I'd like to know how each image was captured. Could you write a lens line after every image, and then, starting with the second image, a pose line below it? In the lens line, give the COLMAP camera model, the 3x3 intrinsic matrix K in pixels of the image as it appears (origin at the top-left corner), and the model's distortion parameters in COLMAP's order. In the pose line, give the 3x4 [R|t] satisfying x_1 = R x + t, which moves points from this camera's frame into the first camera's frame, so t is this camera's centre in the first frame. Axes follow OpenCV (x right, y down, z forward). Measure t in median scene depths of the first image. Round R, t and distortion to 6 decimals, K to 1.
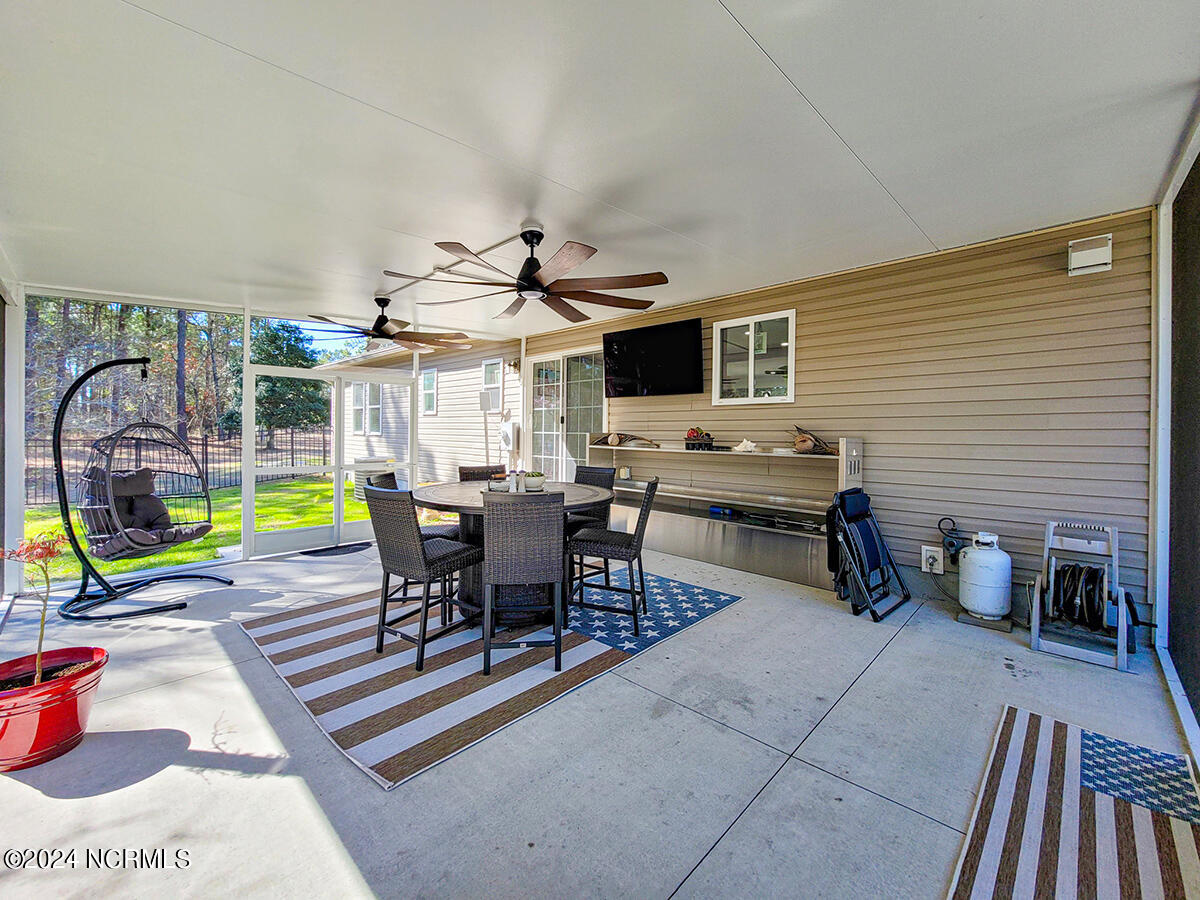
lens RADIAL K [[501.8, 0, 594.3], [0, 501.8, 442.9], [0, 0, 1]] dist [-0.012327, -0.000192]
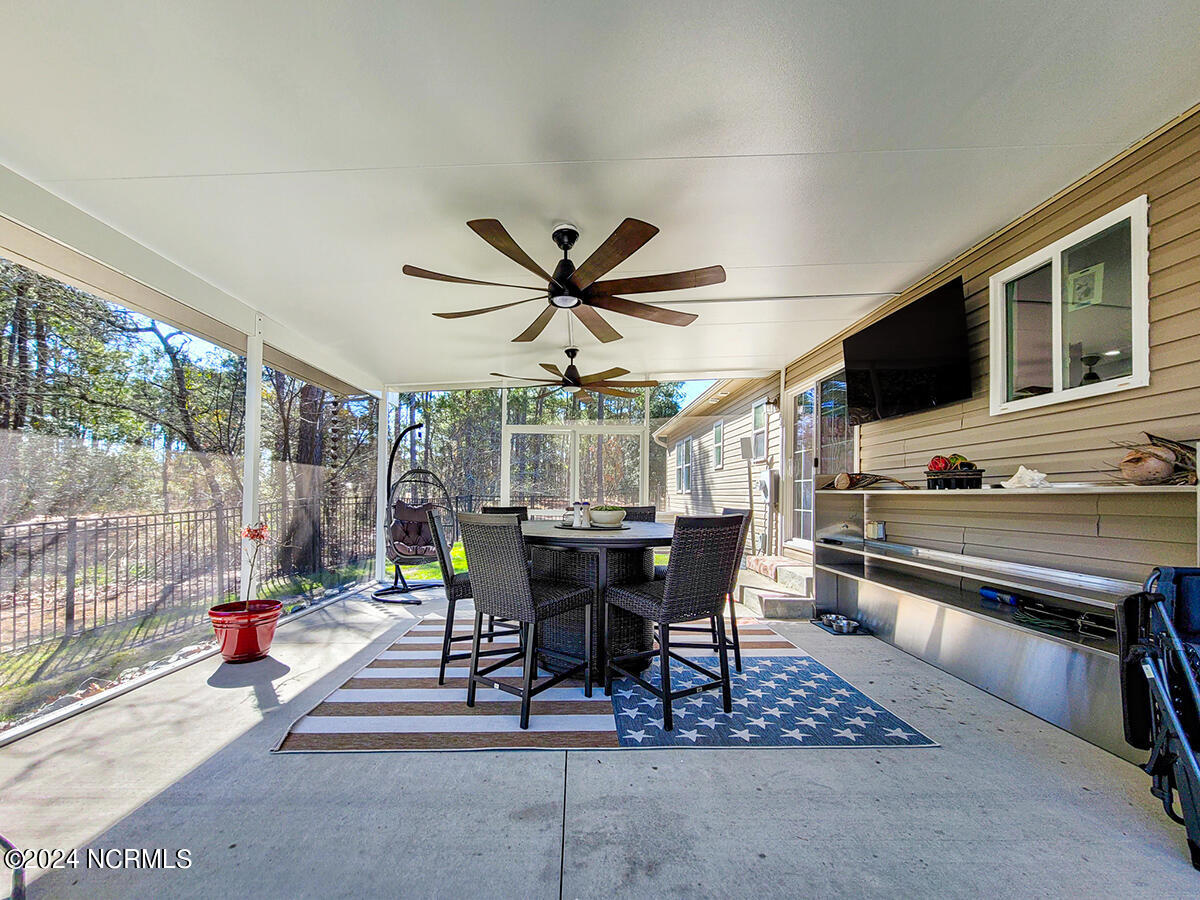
lens RADIAL K [[501.8, 0, 558.5], [0, 501.8, 492.5], [0, 0, 1]] dist [-0.012327, -0.000192]
pose [[0.679963, -0.012414, -0.733141, 0.332439], [-0.011118, 0.999567, -0.027237, 0.038311], [0.733162, 0.026672, 0.679531, 0.243388]]
